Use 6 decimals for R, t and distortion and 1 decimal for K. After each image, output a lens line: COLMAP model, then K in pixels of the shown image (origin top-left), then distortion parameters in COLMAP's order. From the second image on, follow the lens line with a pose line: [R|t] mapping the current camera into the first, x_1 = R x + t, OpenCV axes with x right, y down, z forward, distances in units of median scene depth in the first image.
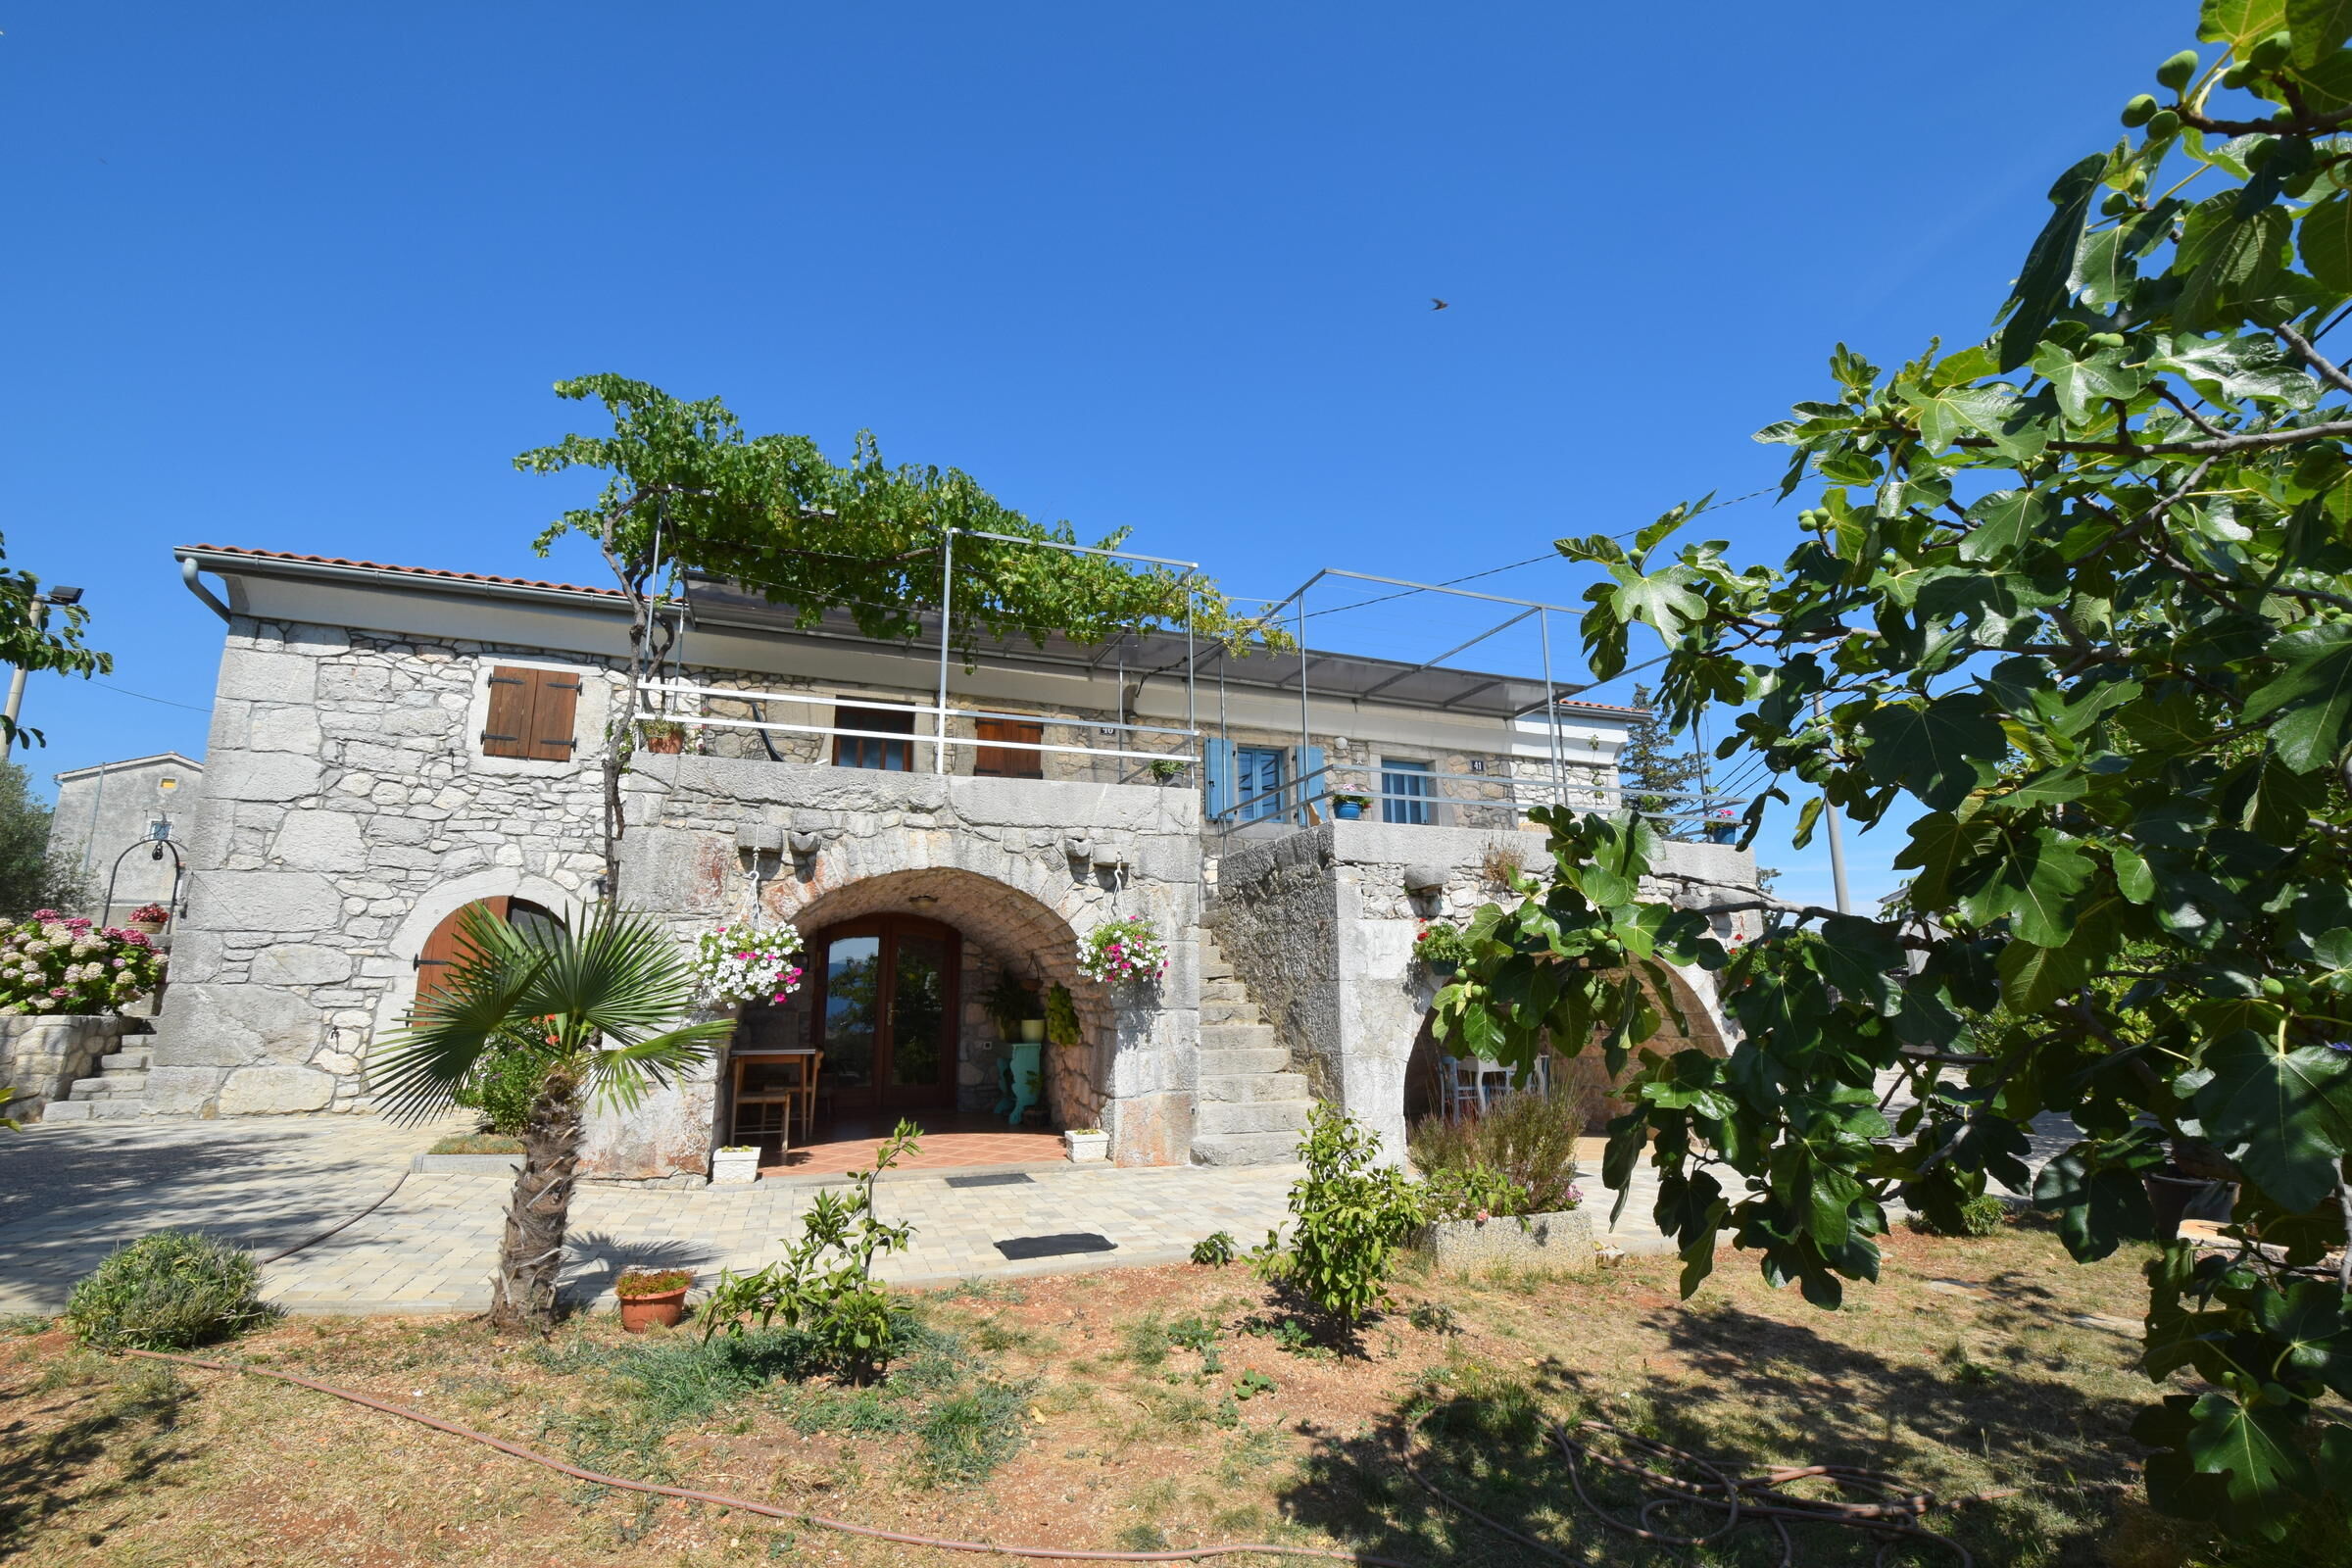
lens RADIAL K [[1053.9, 0, 1187.3], [0, 1053.9, 810.1], [0, 0, 1]] dist [0.002062, -0.000132]
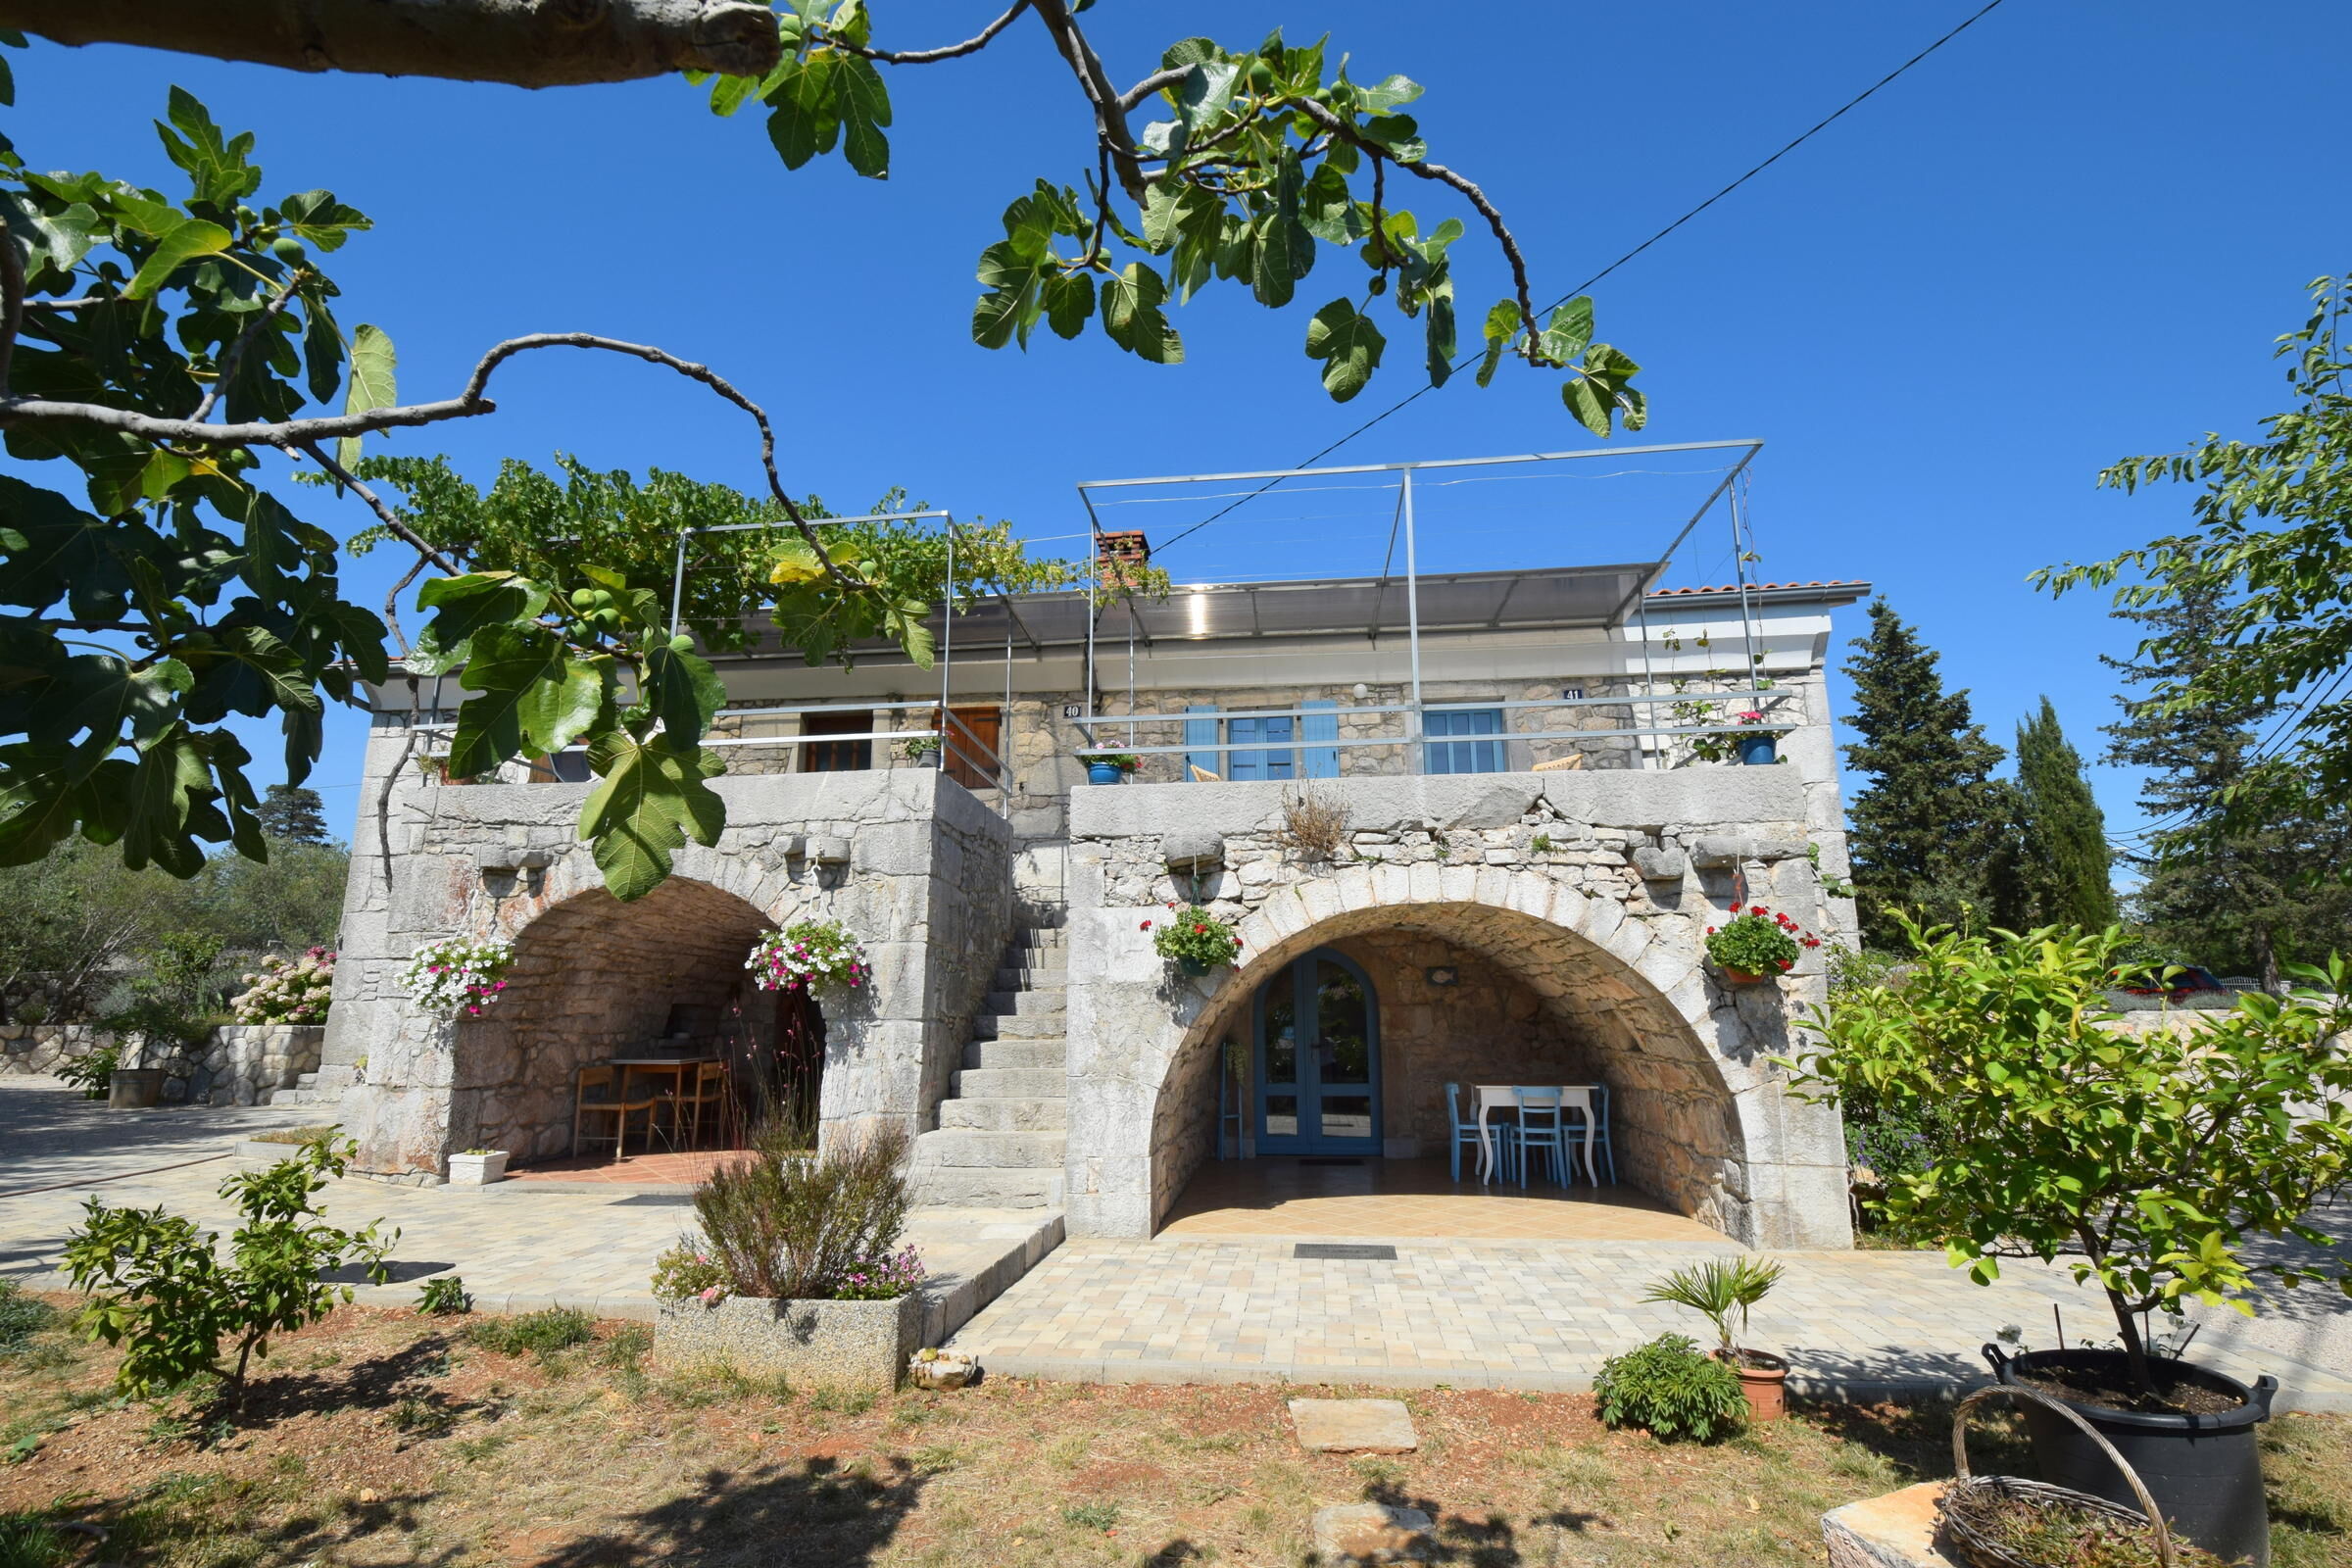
lens RADIAL K [[1091.1, 0, 1168.4], [0, 1091.1, 819.3], [0, 0, 1]] dist [0.016161, -0.011182]
pose [[0.883632, -0.084329, -0.460524, 0.618290], [0.085076, 0.996190, -0.019178, 0.059018], [0.460387, -0.022234, 0.887440, 0.299789]]
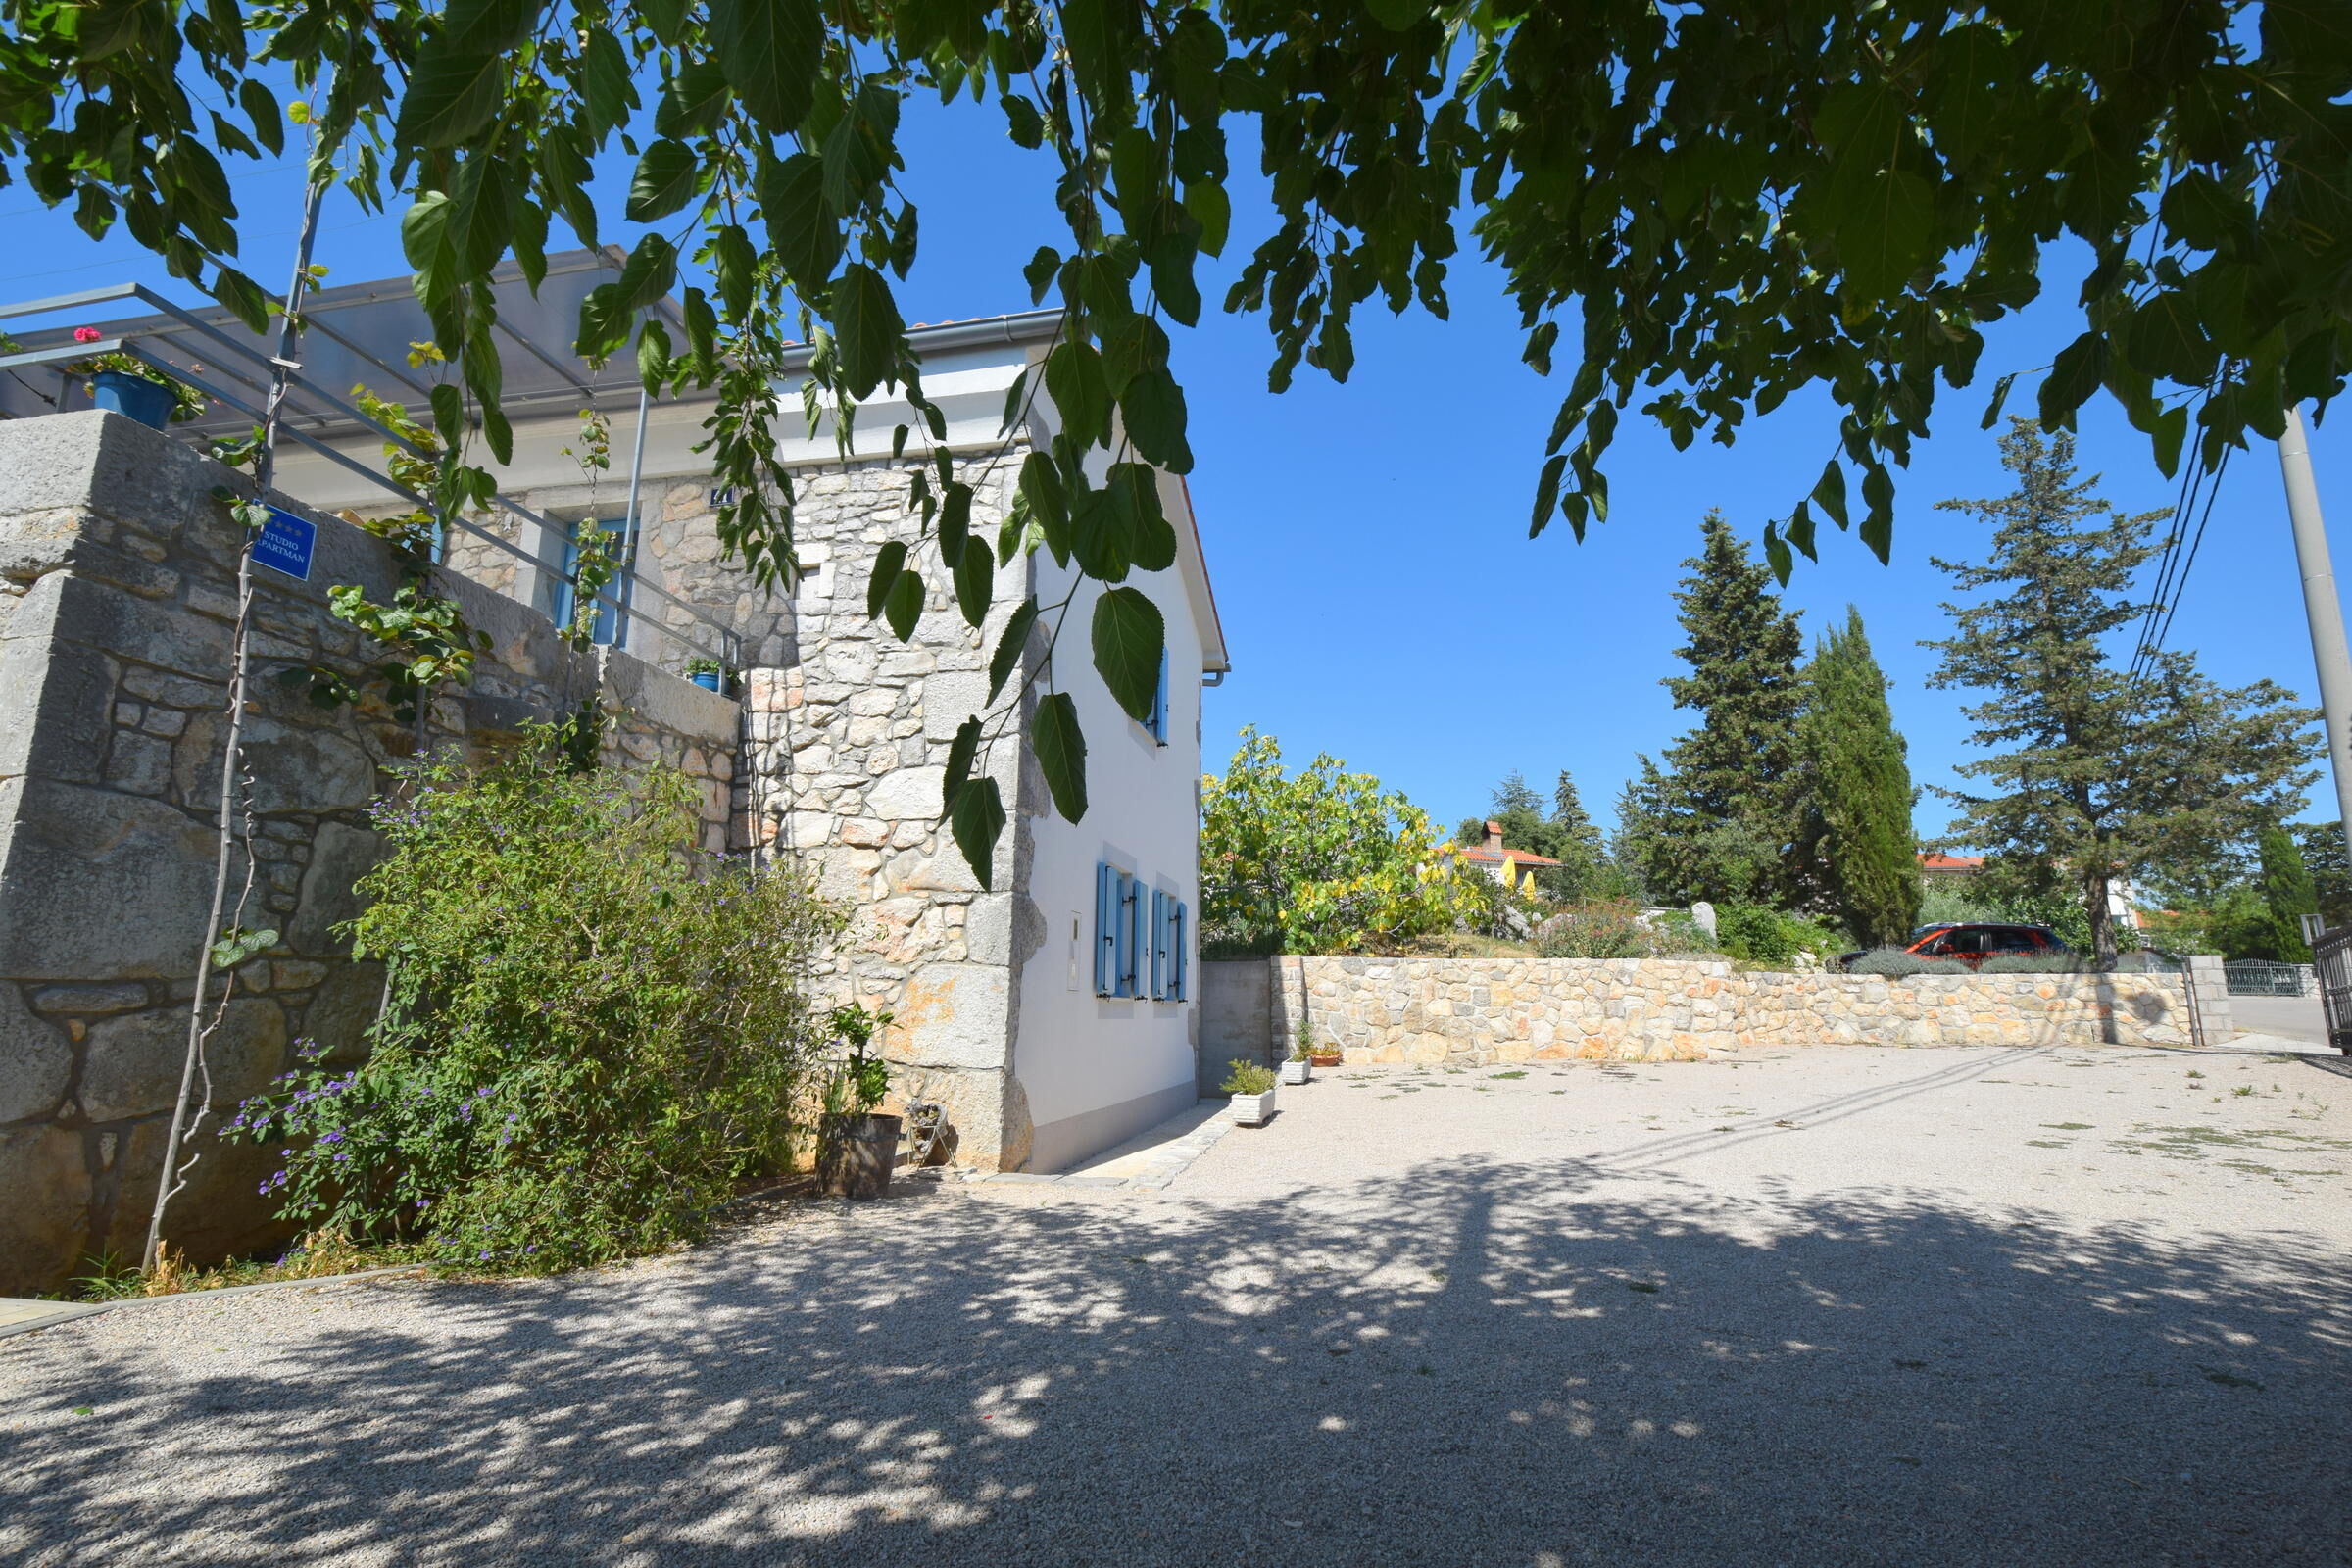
lens RADIAL K [[1037.8, 0, 1188.5], [0, 1037.8, 817.6], [0, 0, 1]] dist [0.011785, -0.009683]
pose [[0.841772, -0.081234, -0.533686, 1.256954], [0.082192, 0.996373, -0.022021, 0.259847], [0.533540, -0.025328, 0.845396, 1.112184]]
